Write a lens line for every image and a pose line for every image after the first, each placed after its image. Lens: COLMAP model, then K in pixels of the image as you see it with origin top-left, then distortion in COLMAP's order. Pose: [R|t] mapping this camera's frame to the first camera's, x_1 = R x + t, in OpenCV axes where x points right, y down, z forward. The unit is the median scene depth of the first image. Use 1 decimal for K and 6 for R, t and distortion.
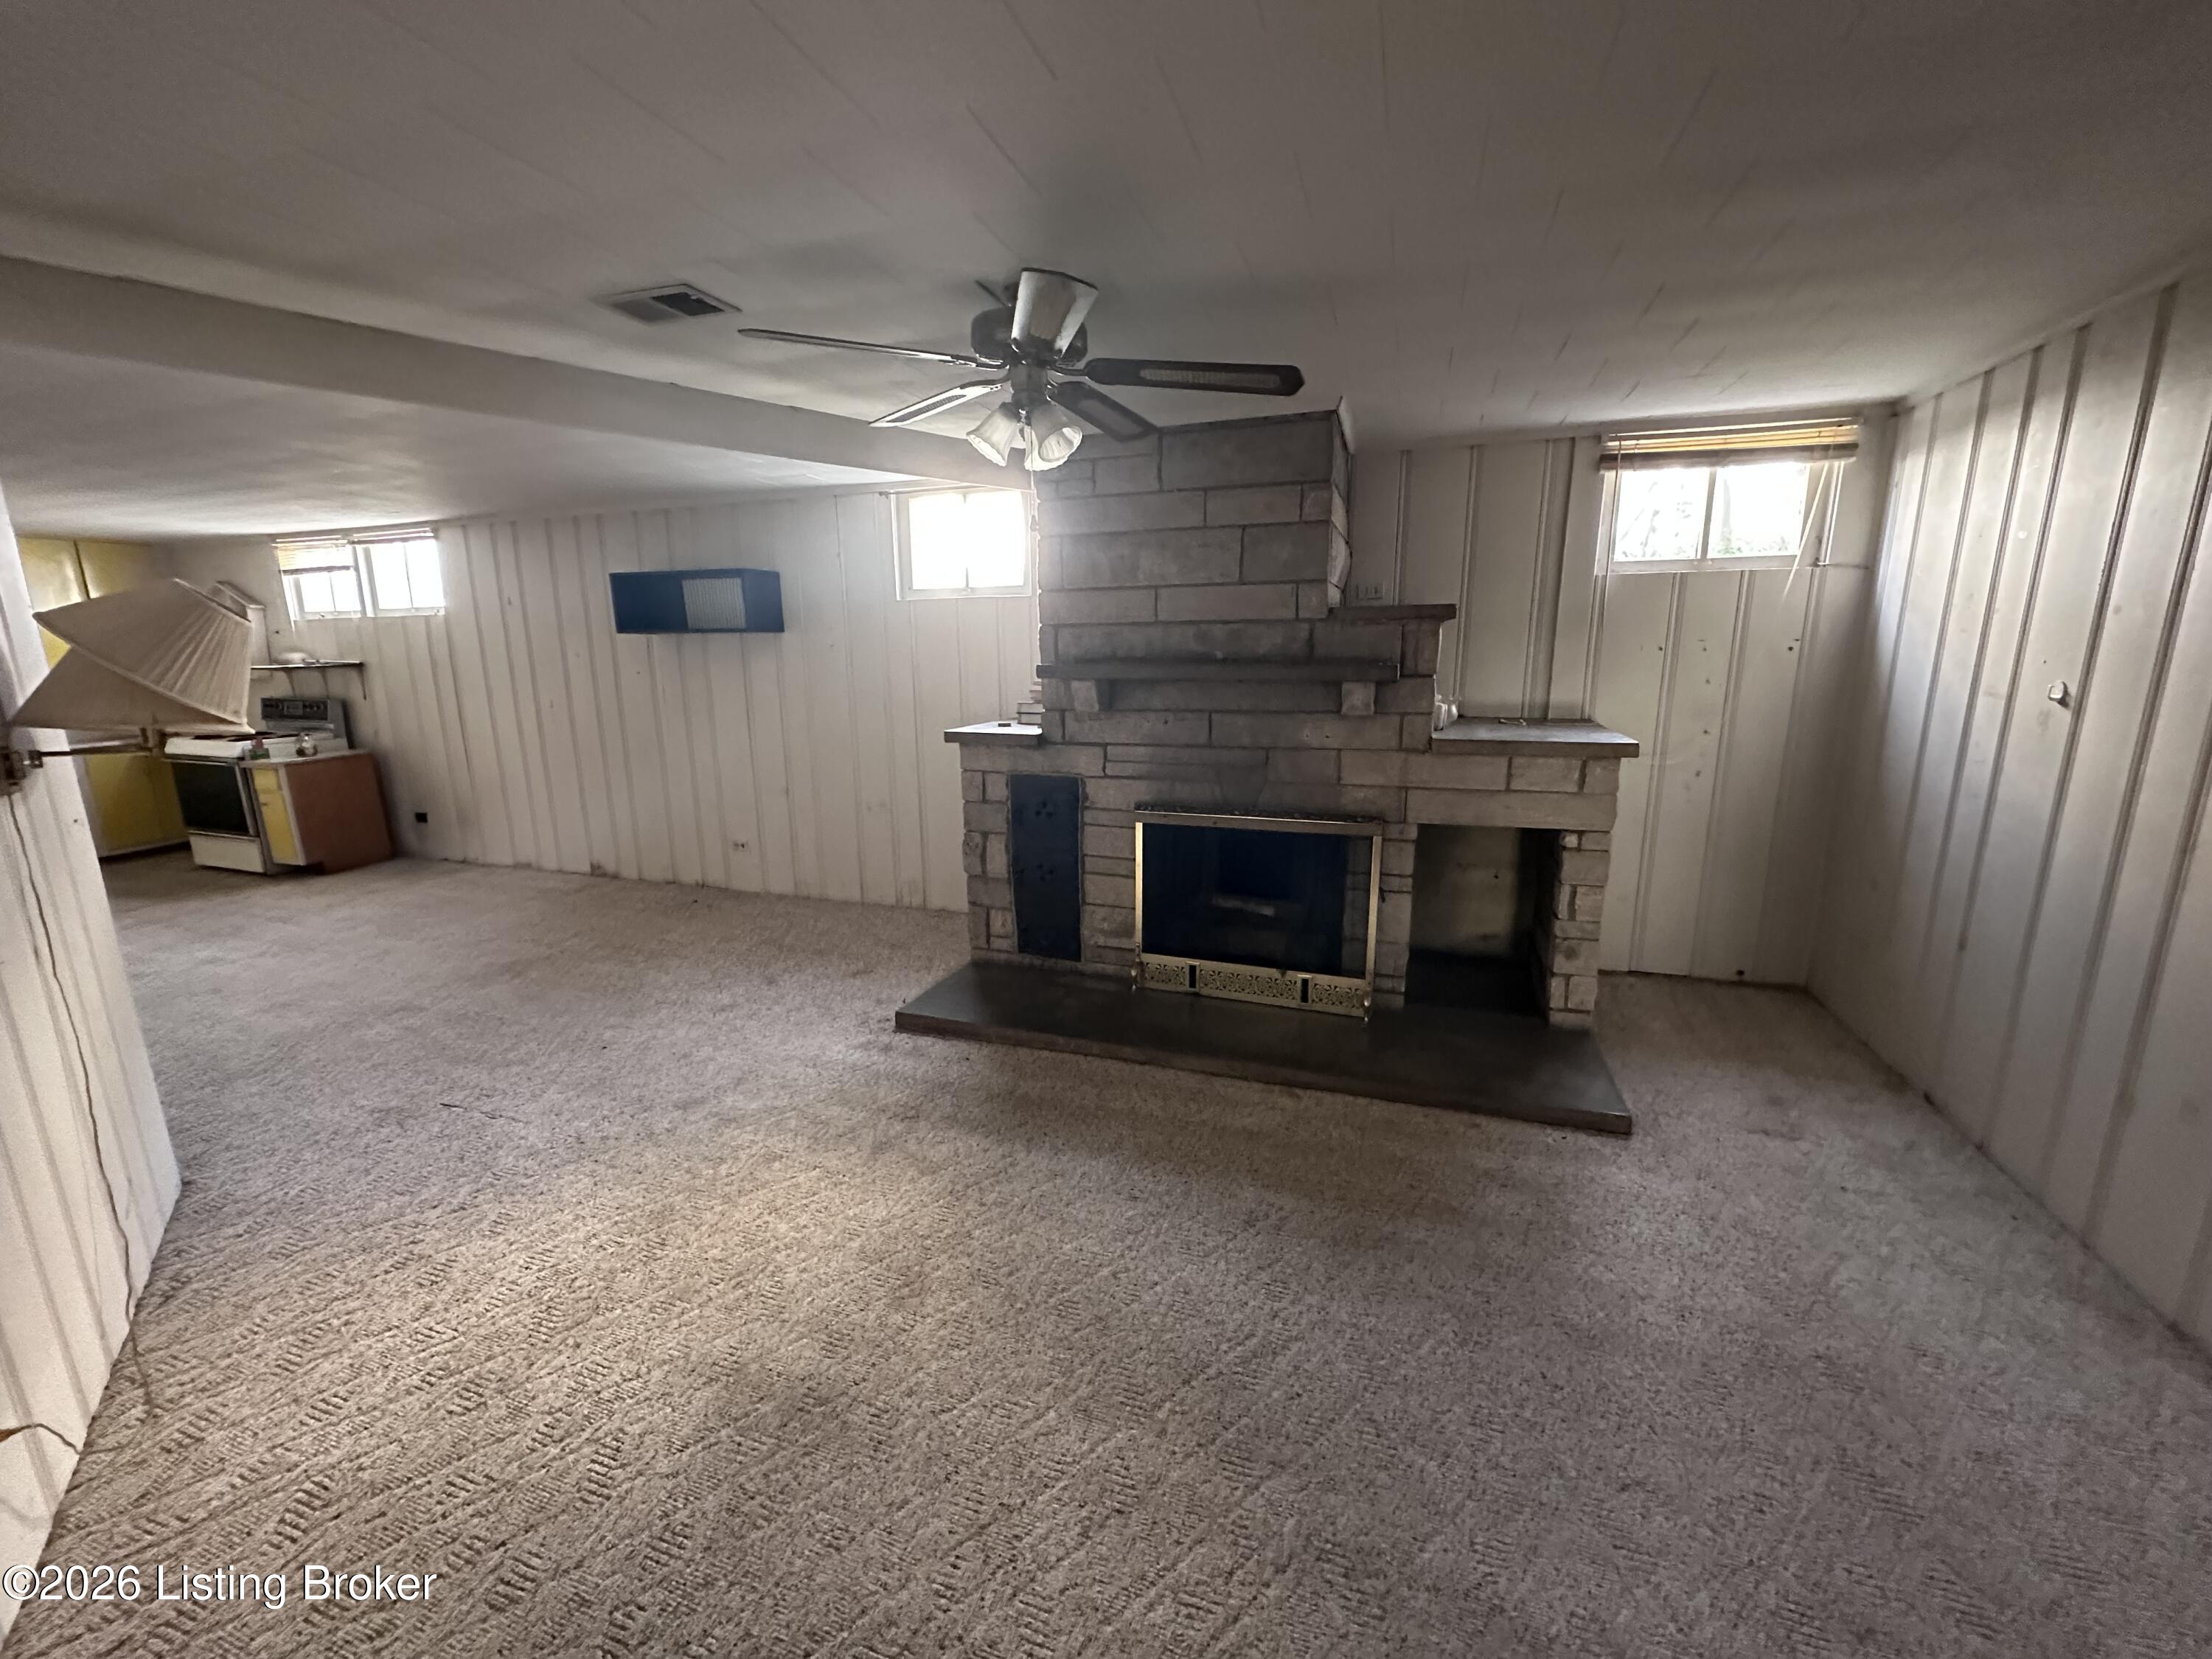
lens RADIAL K [[877.0, 0, 1103.0], [0, 877.0, 825.8], [0, 0, 1]] dist [-0.003530, 0.000632]
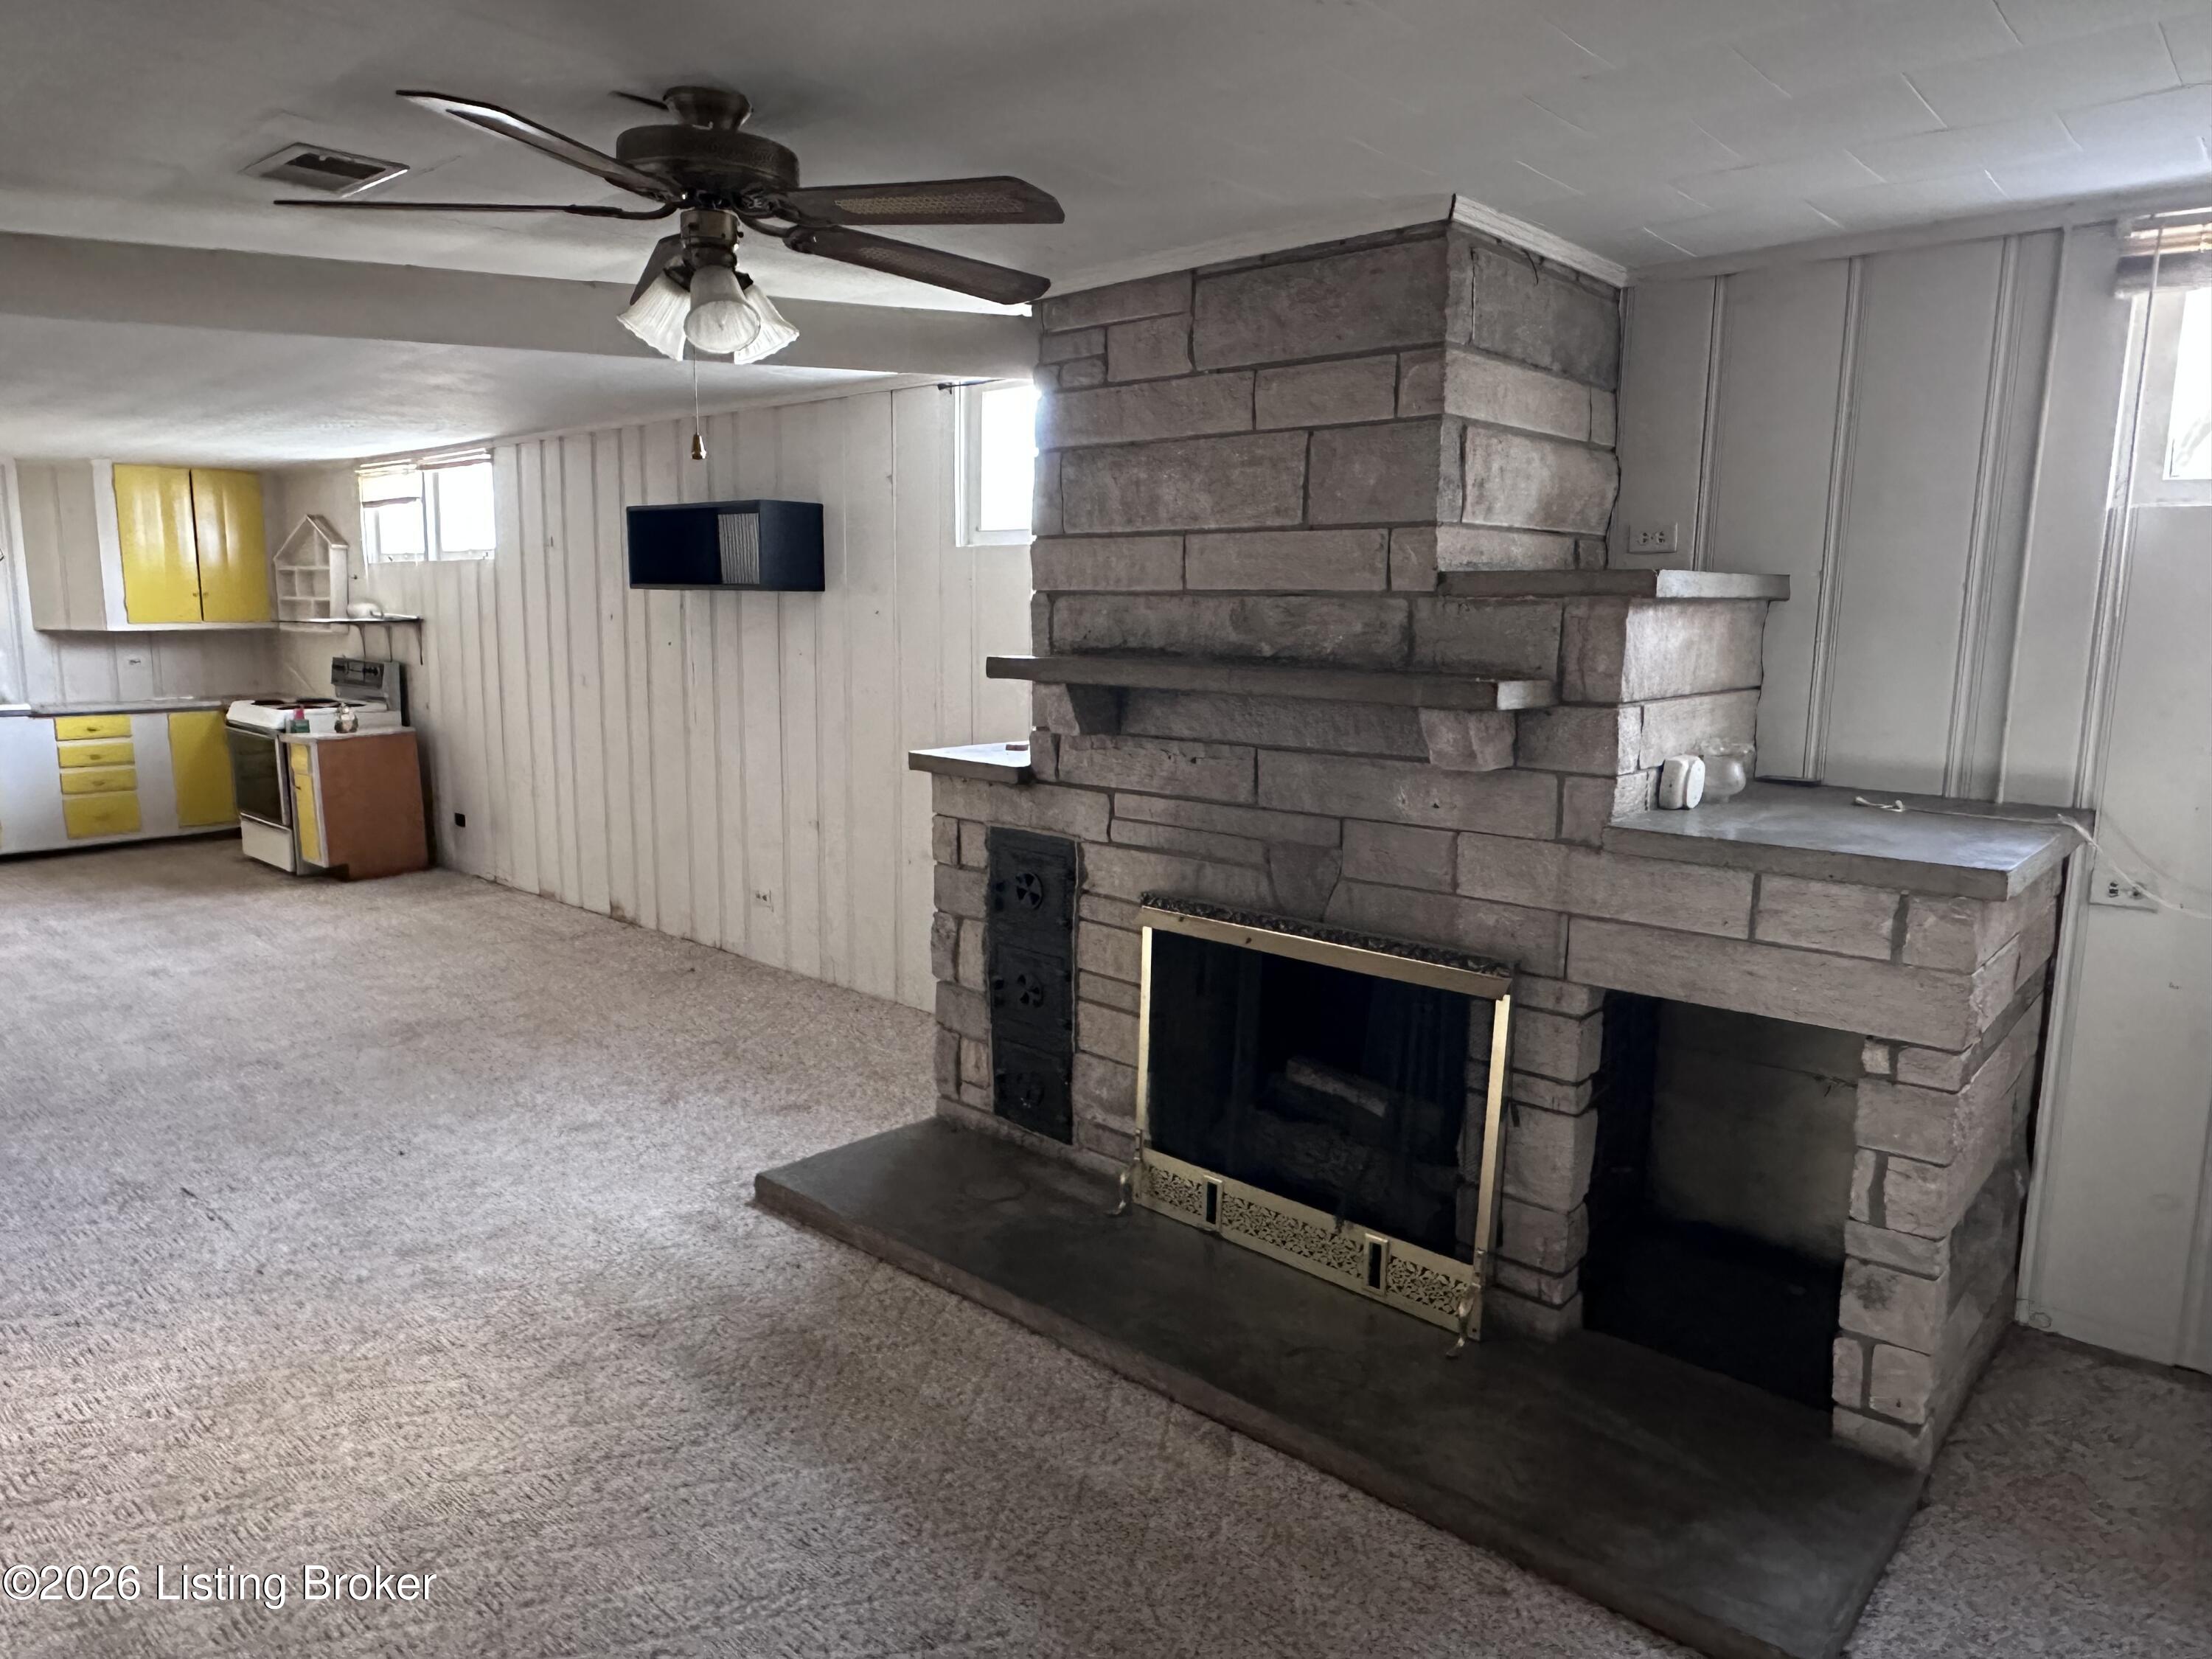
lens RADIAL K [[1426.0, 0, 1094.1], [0, 1426.0, 835.0], [0, 0, 1]] dist [-0.000381, -0.004277]
pose [[0.921176, 0.083044, -0.380183, 0.381807], [-0.099375, 0.994773, -0.023495, -0.039992], [0.376244, 0.059424, 0.924613, 0.096225]]
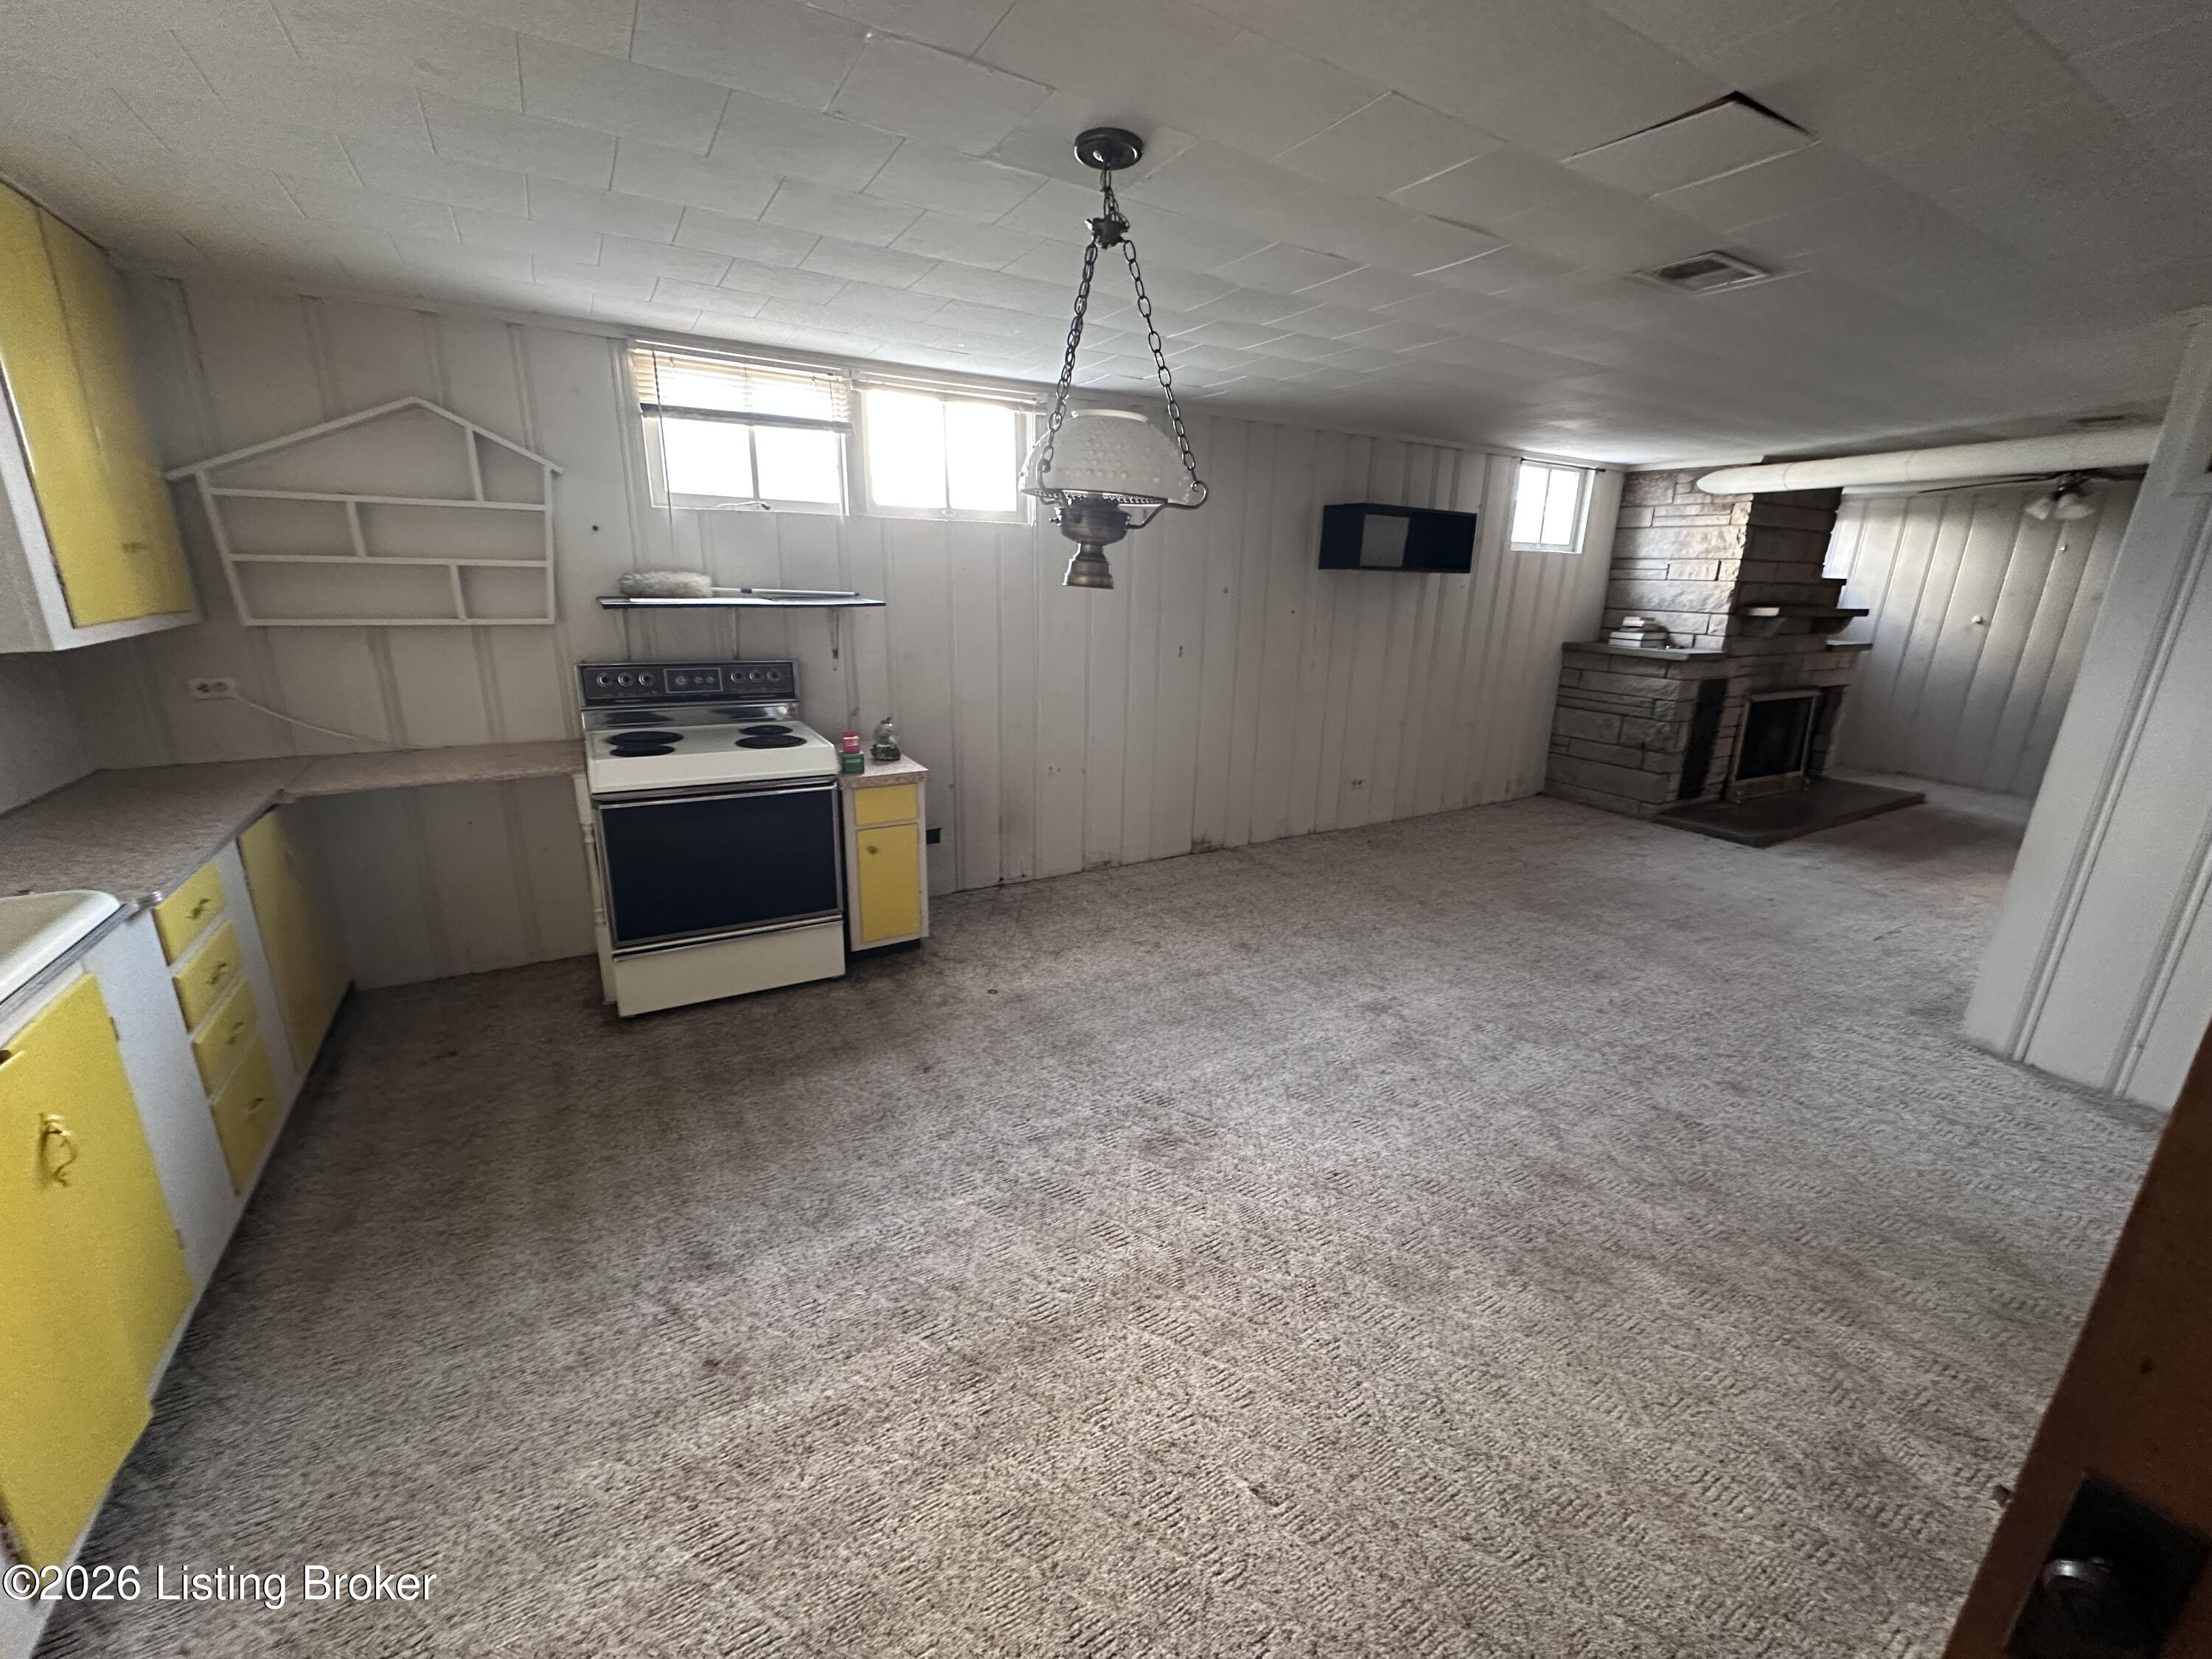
lens RADIAL K [[877.0, 0, 1101.6], [0, 877.0, 828.3], [0, 0, 1]] dist [-0.003530, 0.000632]
pose [[0.647492, -0.187806, 0.738568, -2.123921], [0.126771, 0.982199, 0.138618, -0.162970], [-0.751454, 0.003875, 0.659774, 0.854215]]
